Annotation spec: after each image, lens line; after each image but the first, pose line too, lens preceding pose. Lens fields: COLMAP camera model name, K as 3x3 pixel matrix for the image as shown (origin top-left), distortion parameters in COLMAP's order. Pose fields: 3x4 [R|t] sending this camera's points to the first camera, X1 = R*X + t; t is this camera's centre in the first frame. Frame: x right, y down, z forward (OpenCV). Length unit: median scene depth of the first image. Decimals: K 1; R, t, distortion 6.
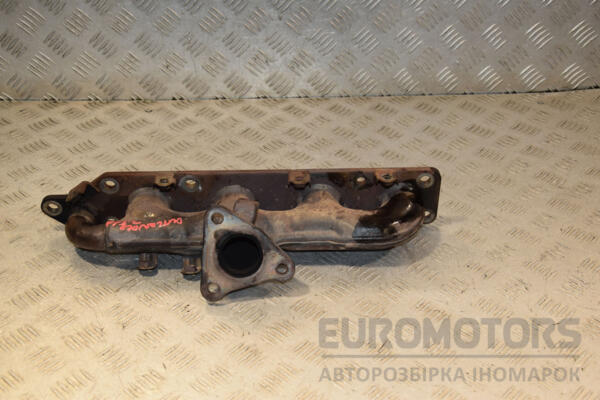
lens RADIAL K [[915.2, 0, 300.0], [0, 915.2, 200.0], [0, 0, 1]] dist [0.262691, 0.052878]
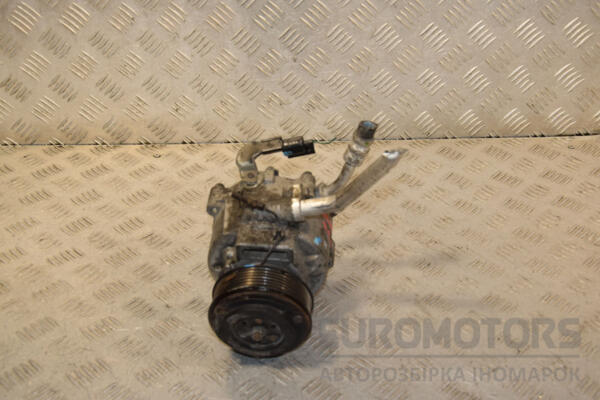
lens RADIAL K [[880.4, 0, 300.0], [0, 880.4, 200.0], [0, 0, 1]] dist [0.218840, 0.077575]
pose [[0.999749, 0.002266, -0.022271, 0.004396], [-0.002435, 0.999969, -0.007551, -0.045151], [0.022253, 0.007603, 0.999723, 0.089888]]
